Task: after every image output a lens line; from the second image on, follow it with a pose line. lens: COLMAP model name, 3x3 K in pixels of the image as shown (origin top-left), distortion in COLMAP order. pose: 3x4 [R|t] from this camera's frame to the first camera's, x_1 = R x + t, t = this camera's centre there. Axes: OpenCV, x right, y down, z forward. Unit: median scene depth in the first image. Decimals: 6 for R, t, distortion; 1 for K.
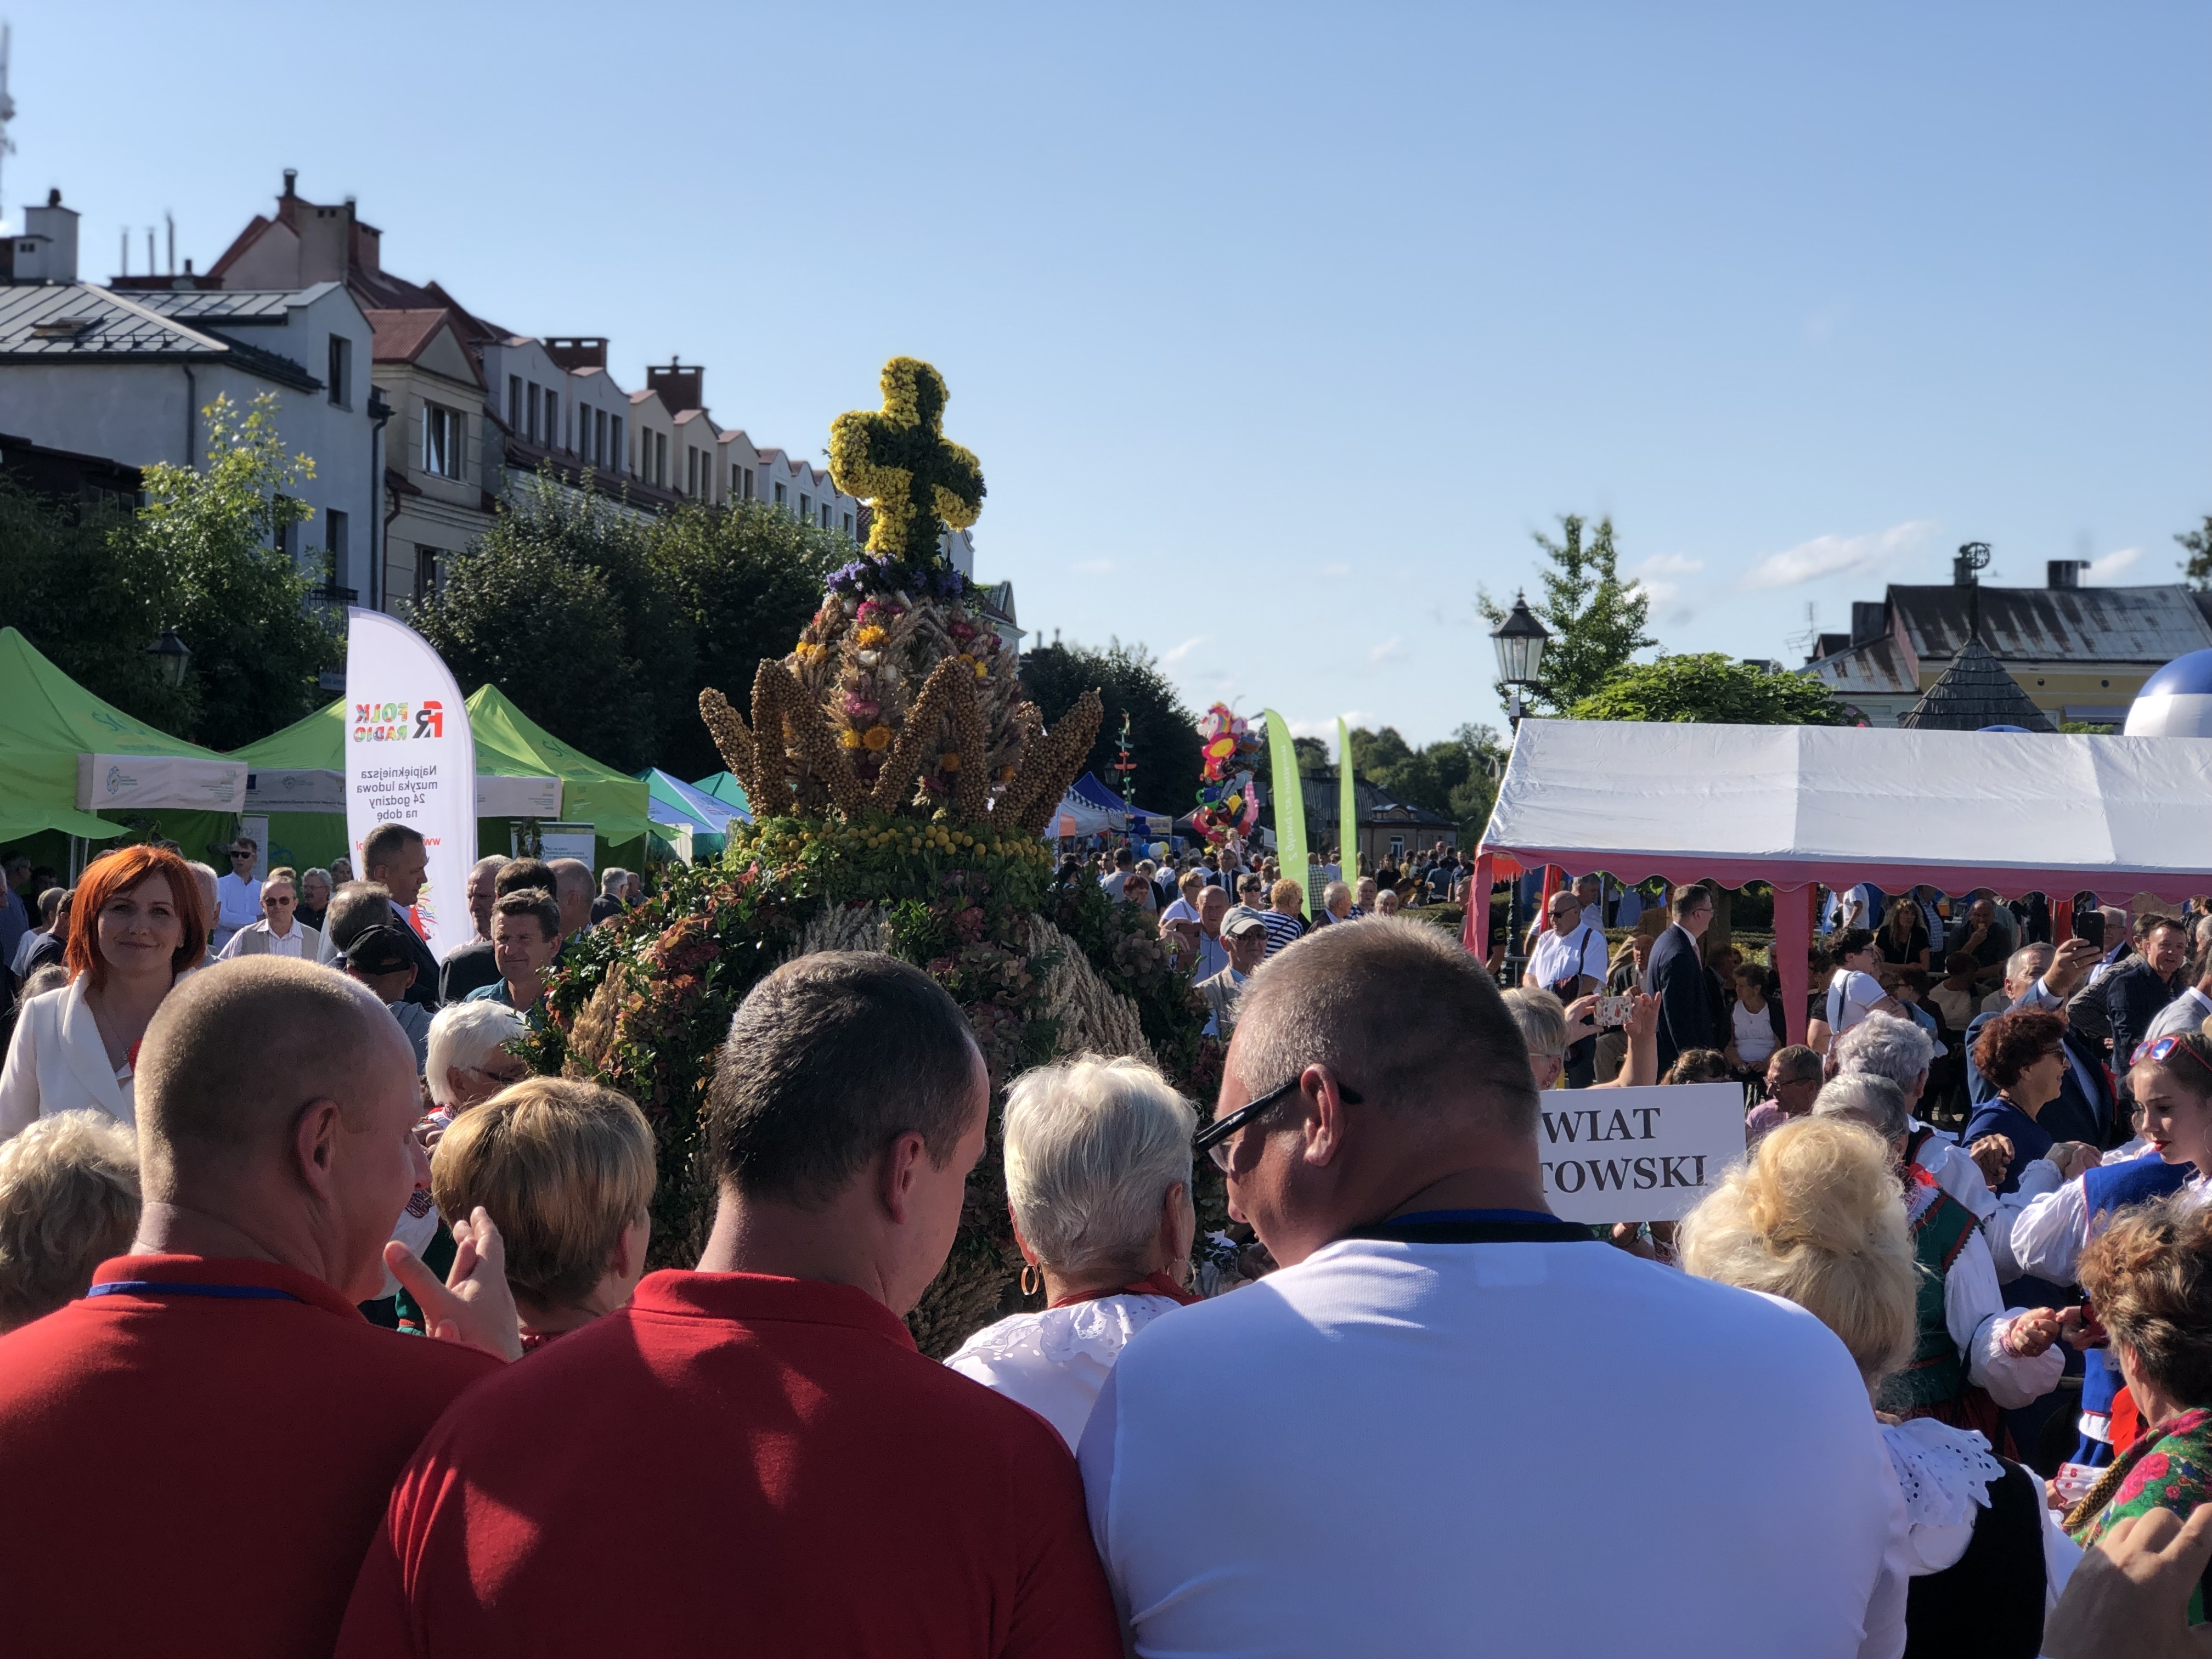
lens RADIAL K [[3692.1, 0, 1105.3], [0, 3692.1, 829.0], [0, 0, 1]] dist [0.176001, 0.000000]
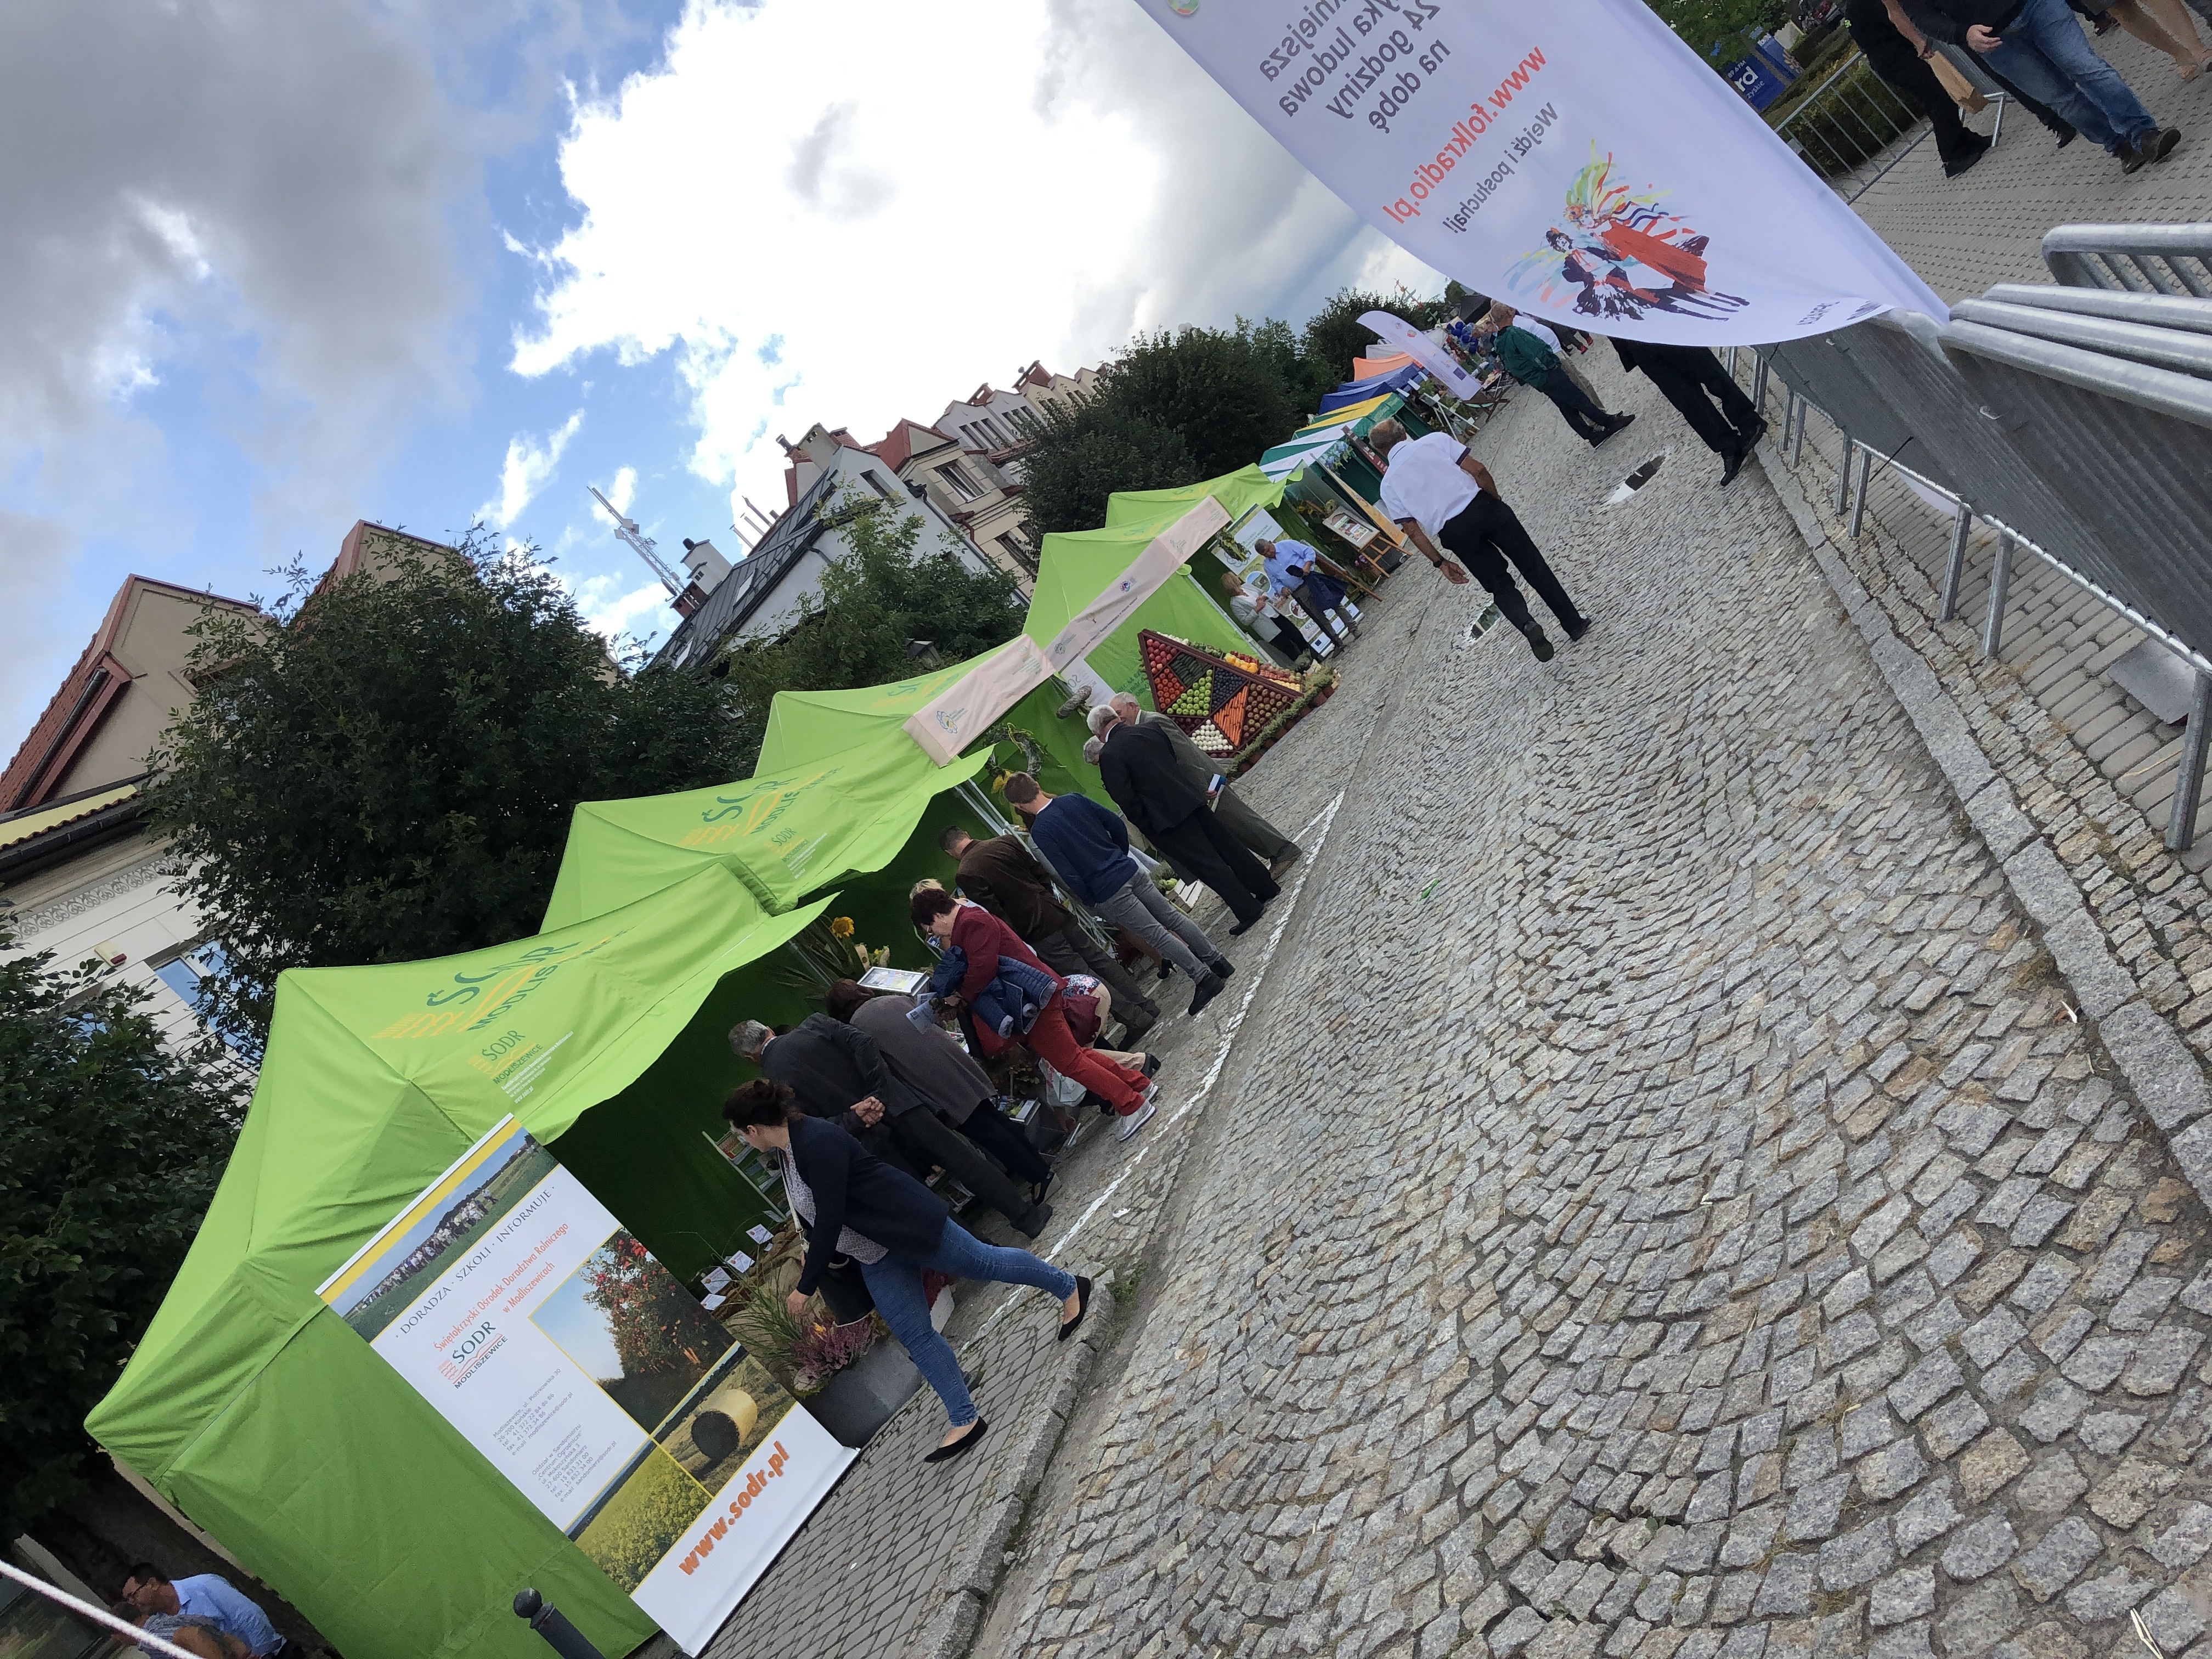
lens RADIAL K [[1803.3, 0, 1107.0], [0, 1803.3, 828.9], [0, 0, 1]] dist [0.000542, 0.000061]
pose [[0.682787, -0.694899, -0.225647, -0.065439], [0.720174, 0.692158, 0.047618, 0.005453], [0.123094, -0.195019, 0.973045, 0.237339]]
